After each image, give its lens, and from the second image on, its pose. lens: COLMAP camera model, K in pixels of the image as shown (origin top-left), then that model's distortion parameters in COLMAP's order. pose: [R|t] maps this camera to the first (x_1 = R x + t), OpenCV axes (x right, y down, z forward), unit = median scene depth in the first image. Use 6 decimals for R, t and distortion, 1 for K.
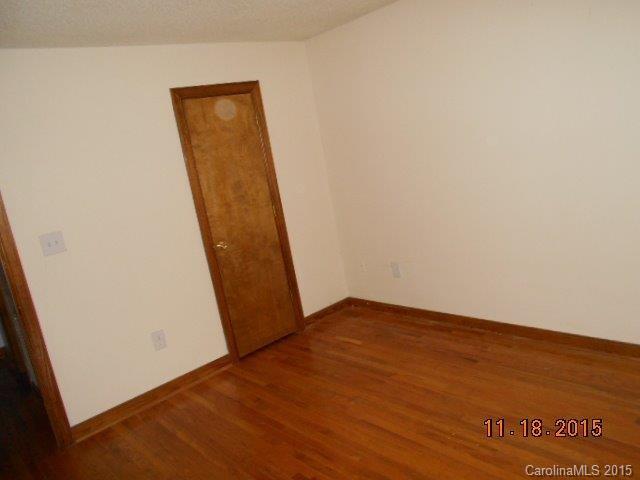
lens RADIAL K [[510.9, 0, 320.0], [0, 510.9, 240.0], [0, 0, 1]] dist [-0.035344, -0.000381]
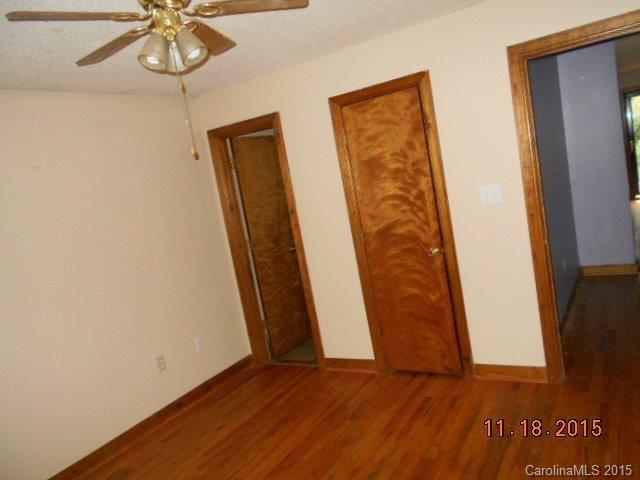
lens RADIAL K [[510.9, 0, 320.0], [0, 510.9, 240.0], [0, 0, 1]] dist [-0.035344, -0.000381]
pose [[0.311311, 0.245448, -0.918064, 0.650505], [-0.067706, 0.969343, 0.236199, -0.234631], [0.947893, -0.011373, 0.318386, 0.582493]]
